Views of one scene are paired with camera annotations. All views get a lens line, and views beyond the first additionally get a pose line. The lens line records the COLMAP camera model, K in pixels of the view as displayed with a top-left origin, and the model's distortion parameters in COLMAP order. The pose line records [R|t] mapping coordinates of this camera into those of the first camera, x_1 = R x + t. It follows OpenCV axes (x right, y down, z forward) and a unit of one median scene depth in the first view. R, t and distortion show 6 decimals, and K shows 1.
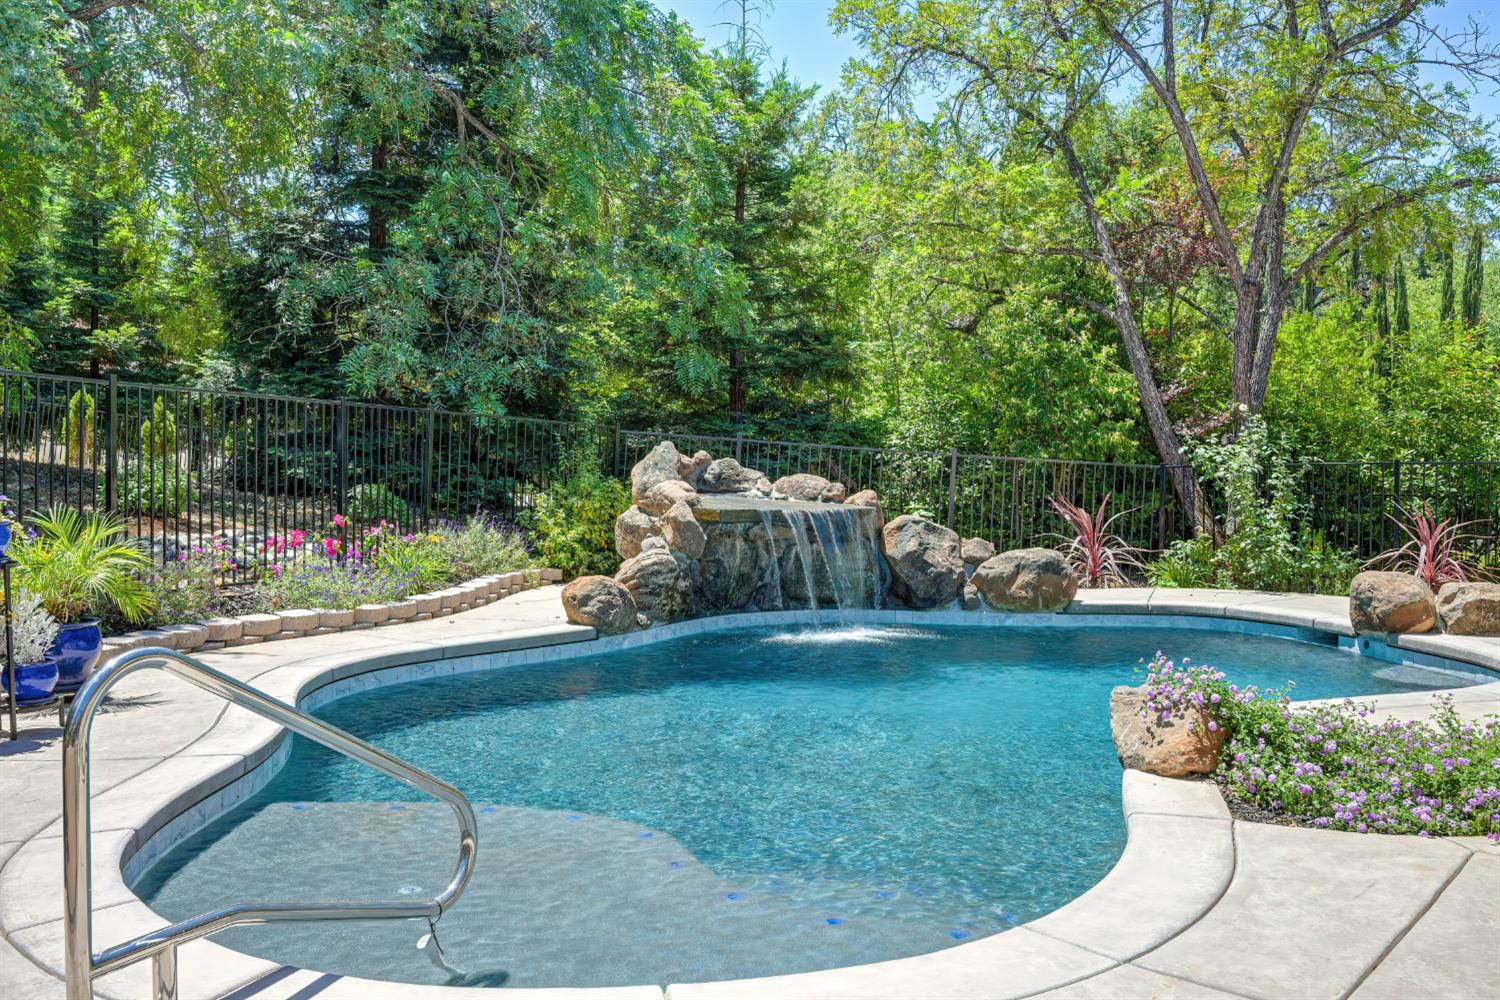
lens RADIAL K [[1285.5, 0, 752.6], [0, 1285.5, 499.5], [0, 0, 1]] dist [-0.007799, -0.002161]
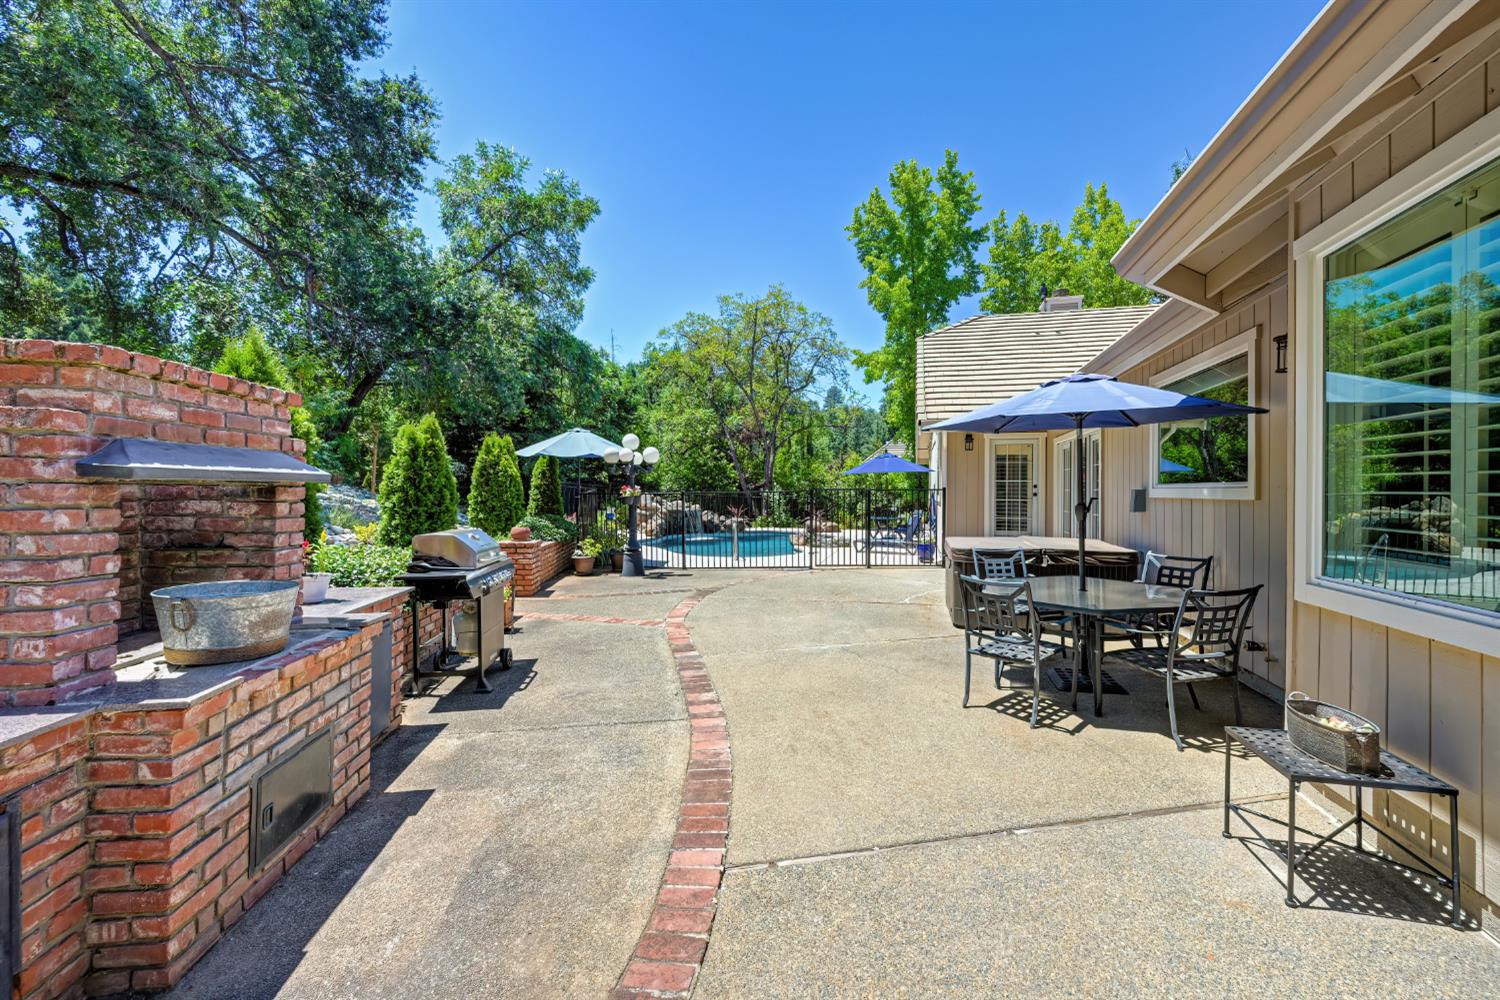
lens RADIAL K [[608.8, 0, 746.5], [0, 608.8, 489.2], [0, 0, 1]] dist [-0.000311, -0.000252]
pose [[0.911552, 0.000883, 0.411185, -0.583896], [0.008704, 0.999732, -0.021443, -0.014435], [-0.411093, 0.023126, 0.911300, -0.865700]]
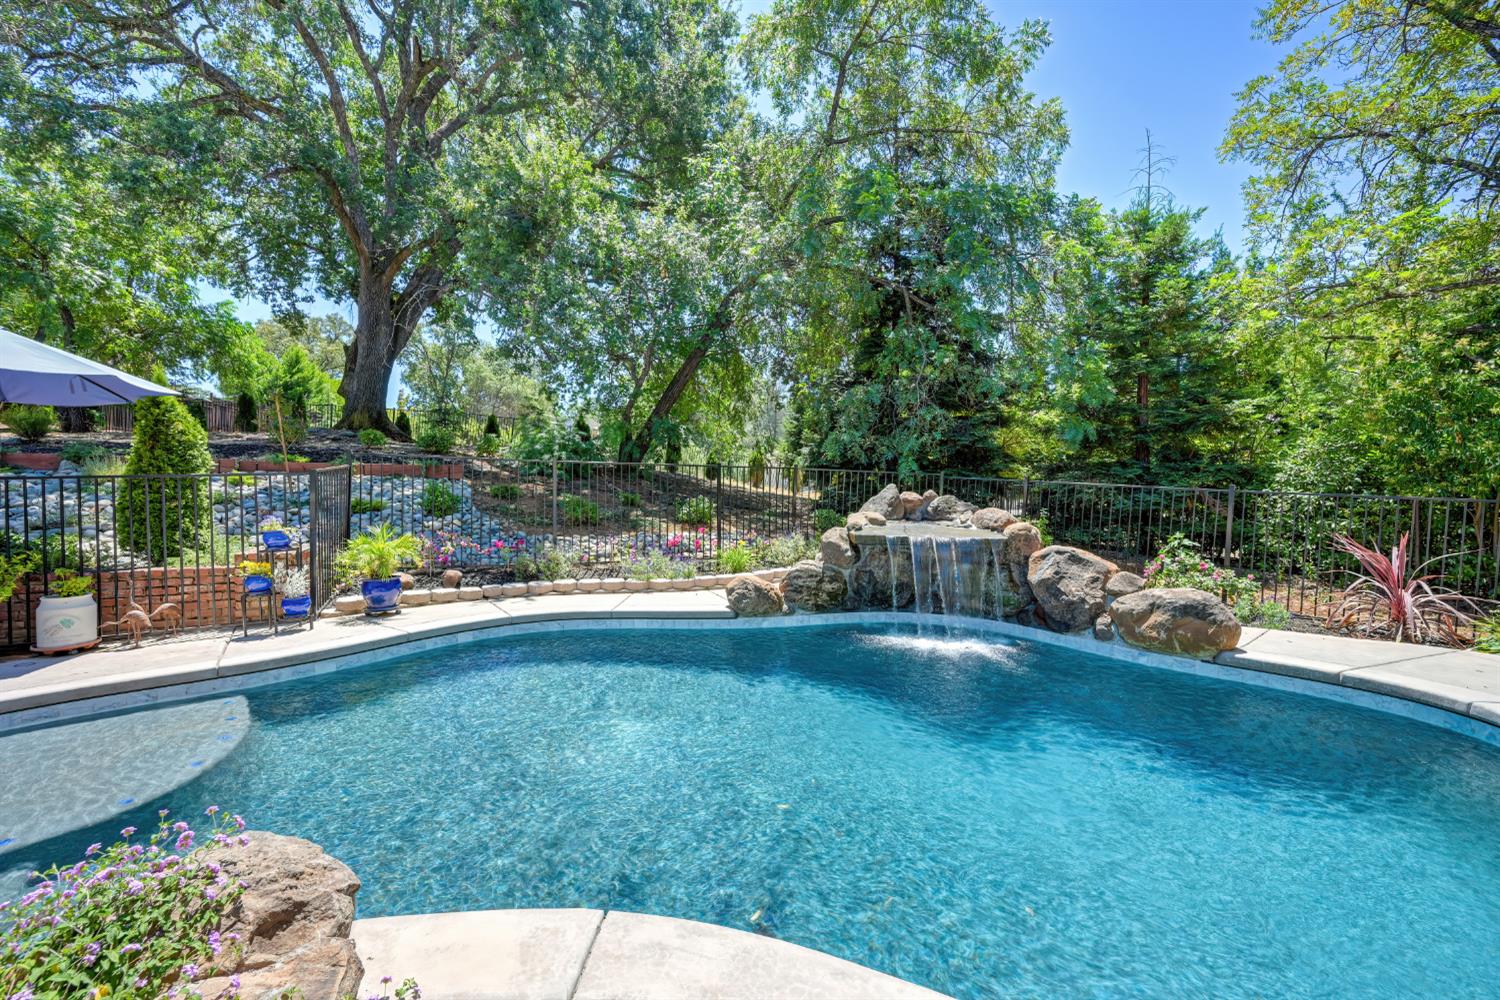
lens RADIAL K [[588.5, 0, 746.1], [0, 588.5, 499.1], [0, 0, 1]] dist [-0.000463, 0.000006]
pose [[0.666026, 0.002934, -0.745923, 0.333484], [-0.017692, 0.999773, -0.011865, -0.018581], [0.745718, 0.021100, 0.665927, 0.459373]]
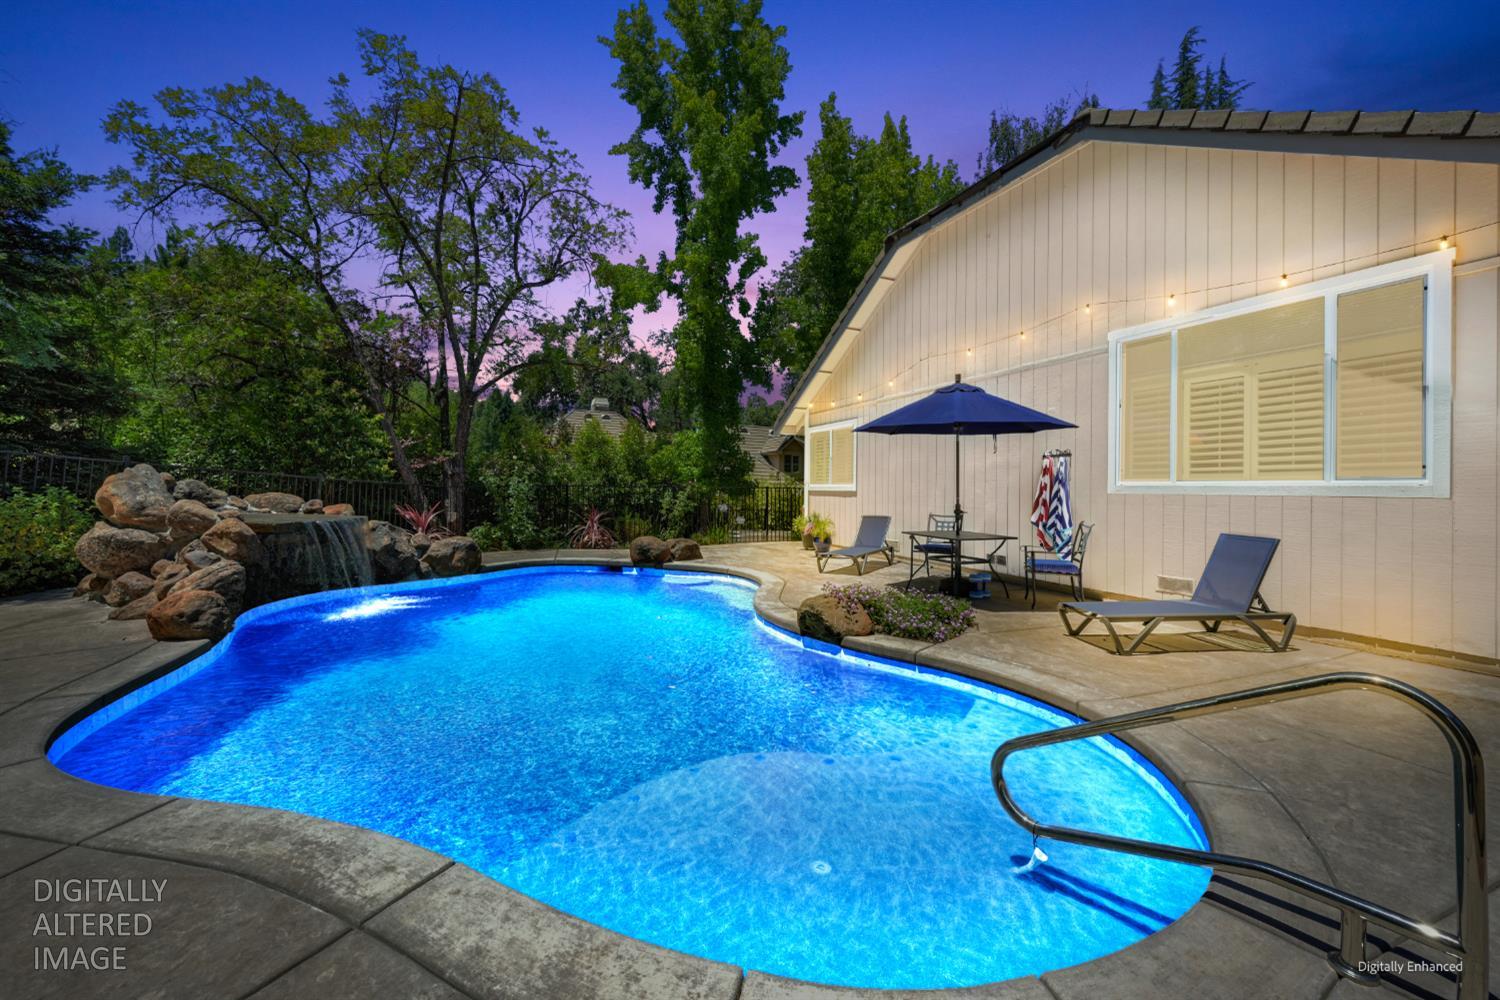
lens RADIAL K [[598.4, 0, 748.6], [0, 598.4, 479.1], [0, 0, 1]] dist [-0.000457, 0.000000]
pose [[0.447098, 0.015908, 0.894344, -0.314956], [0.009800, 0.999695, -0.022681, -0.016230], [-0.894431, 0.018905, 0.446805, 0.308933]]
